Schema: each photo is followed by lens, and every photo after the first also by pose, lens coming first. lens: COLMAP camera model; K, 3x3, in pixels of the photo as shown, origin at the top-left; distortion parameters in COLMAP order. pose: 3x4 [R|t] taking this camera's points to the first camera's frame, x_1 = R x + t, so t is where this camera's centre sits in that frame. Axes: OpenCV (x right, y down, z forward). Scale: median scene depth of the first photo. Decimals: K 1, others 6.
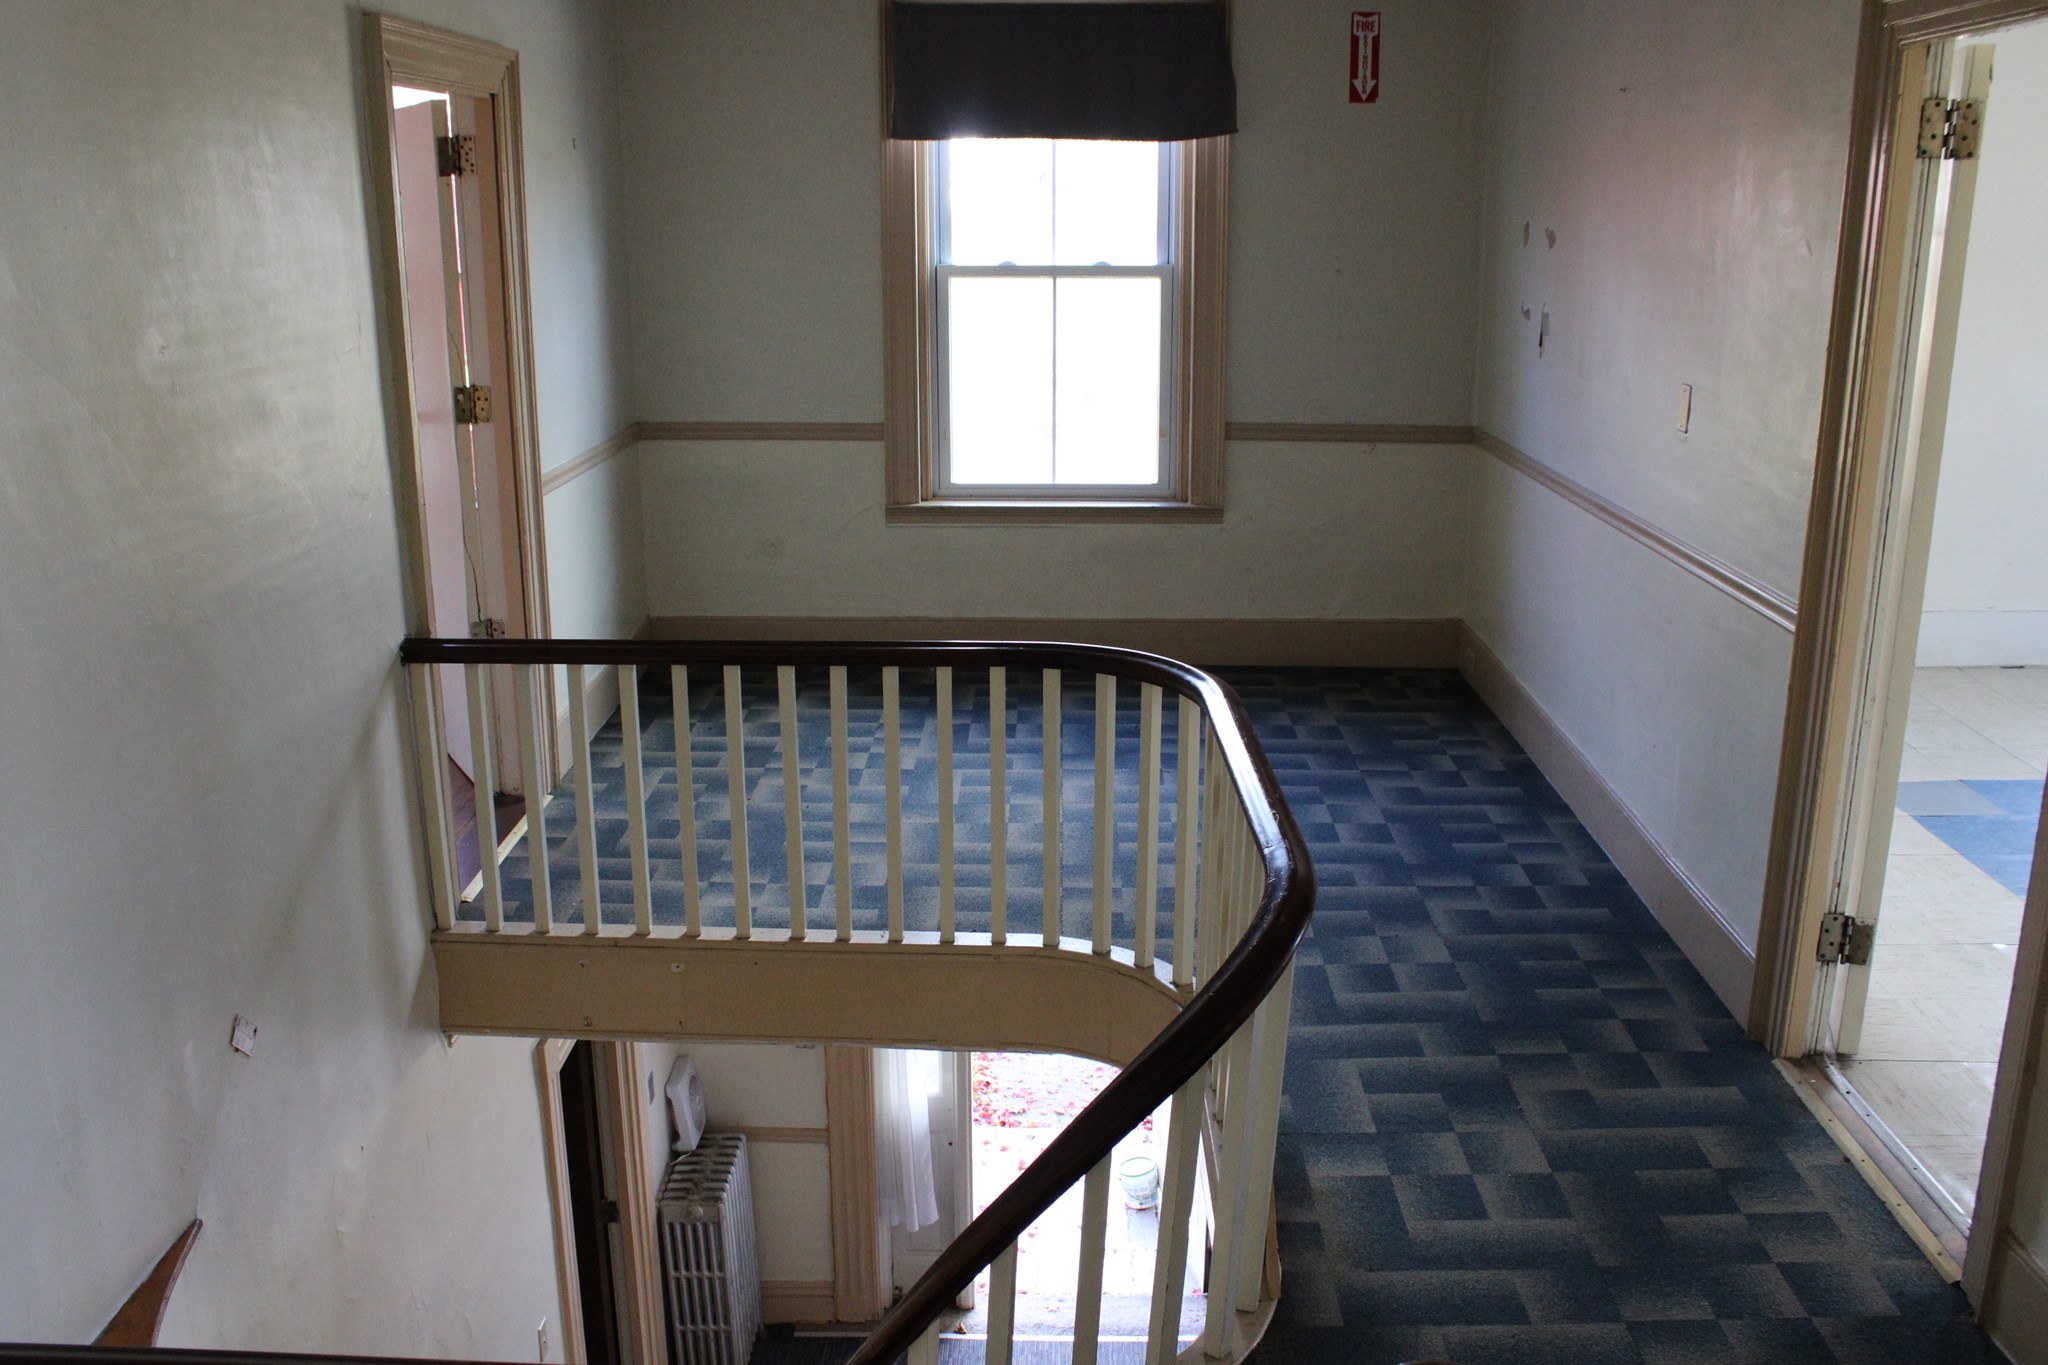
lens RADIAL K [[1745.3, 0, 1008.8], [0, 1745.3, 685.8], [0, 0, 1]] dist [-0.157524, 0.143797]
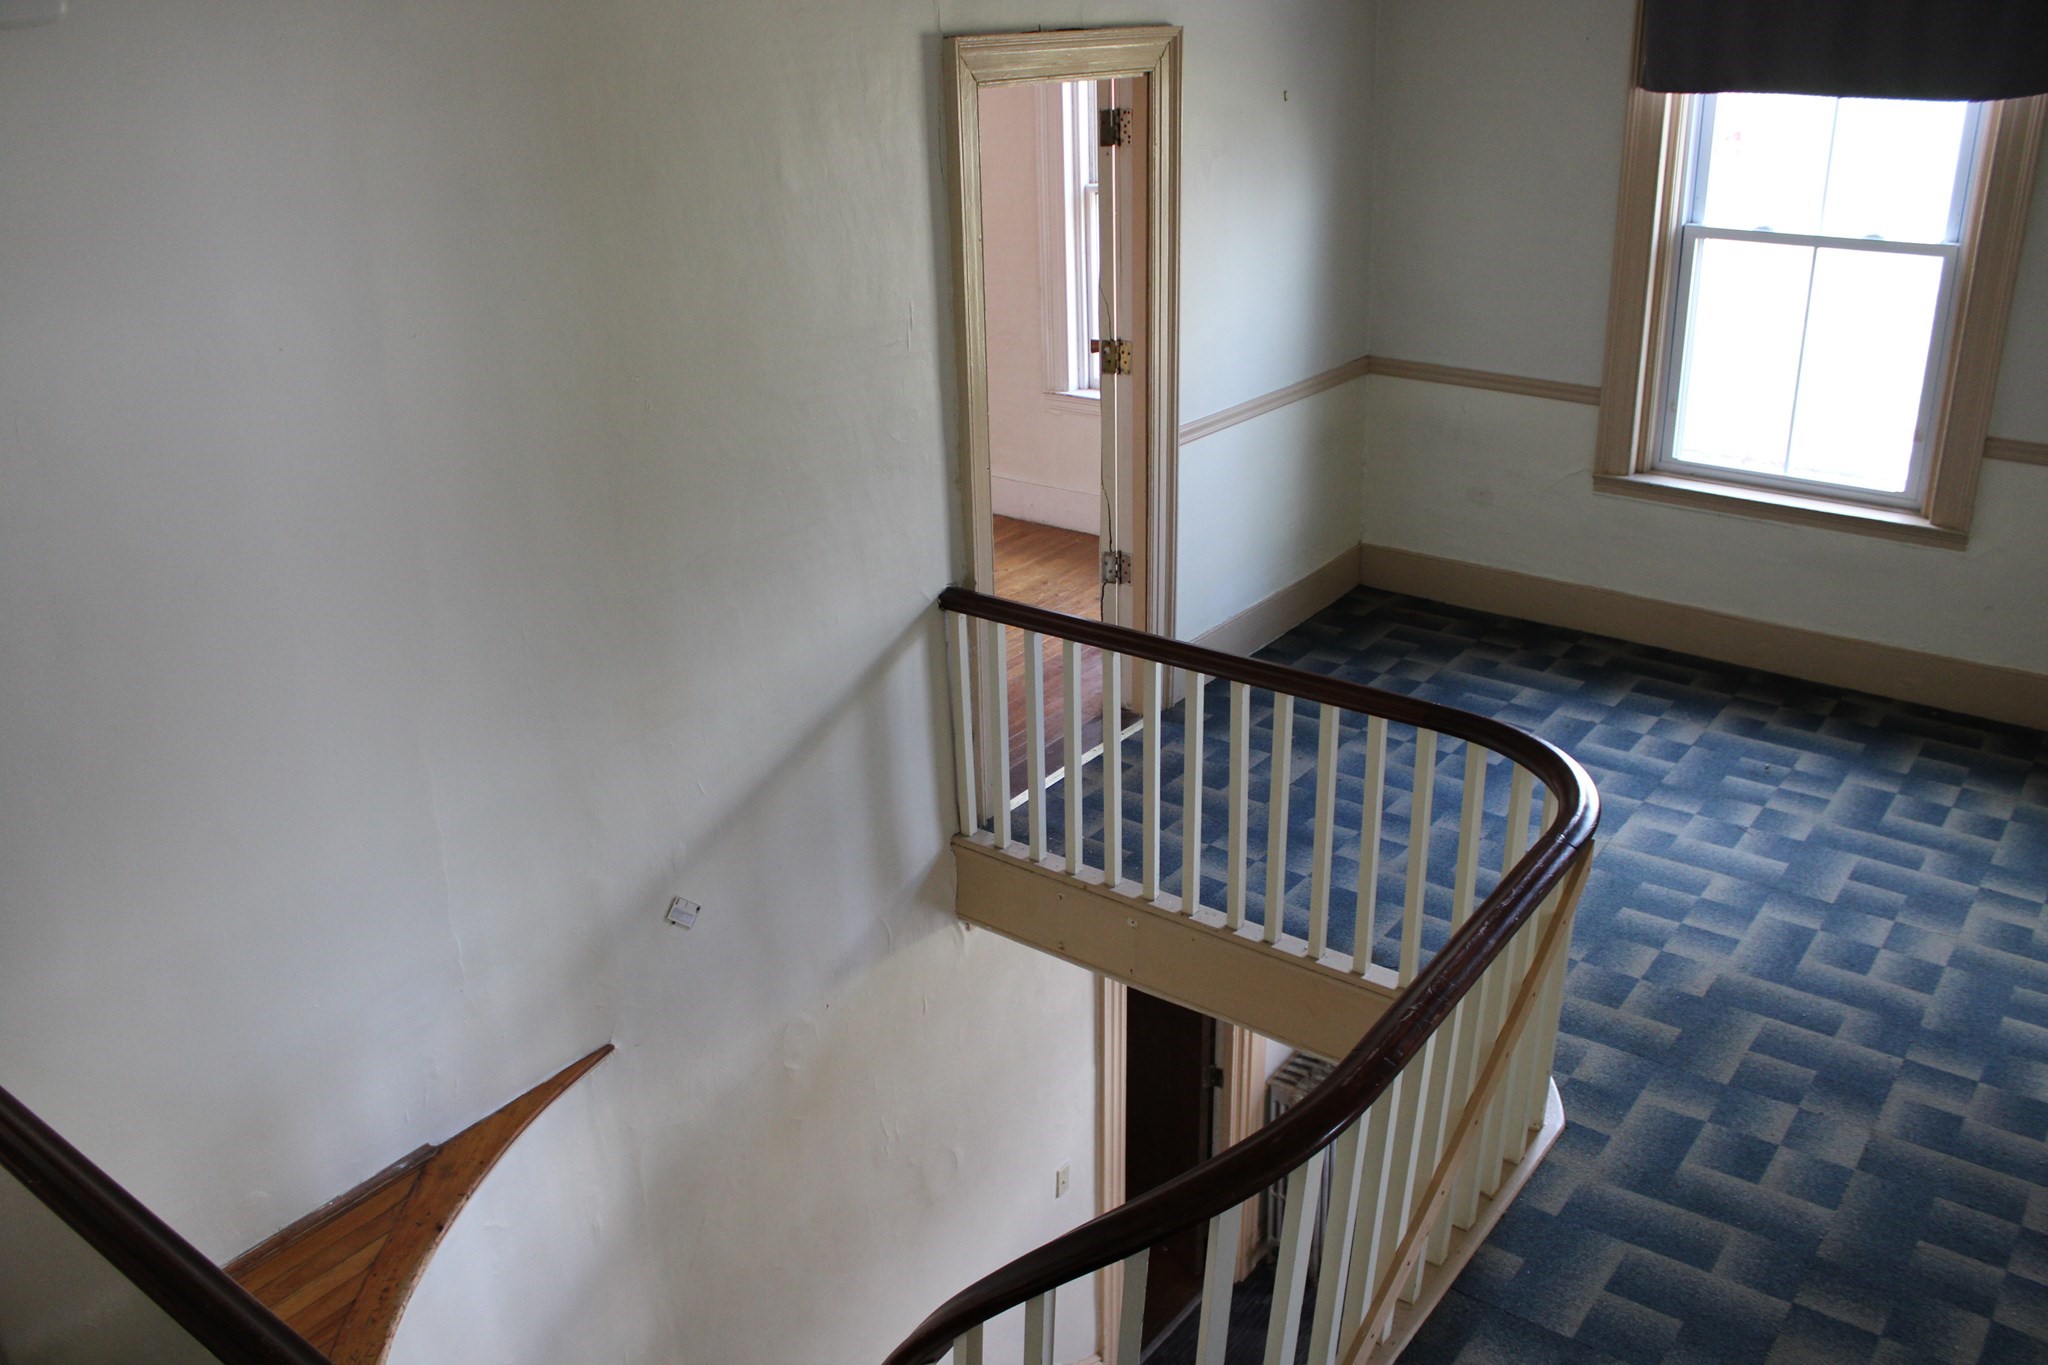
lens RADIAL K [[1684.3, 0, 1024.0], [0, 1684.3, 682.5], [0, 0, 1]] dist [-0.154156, 0.132852]
pose [[0.815614, 0.206378, -0.540539, 0.202326], [-0.138410, 0.976693, 0.164056, -0.103081], [0.561798, -0.058990, 0.825168, 0.066727]]
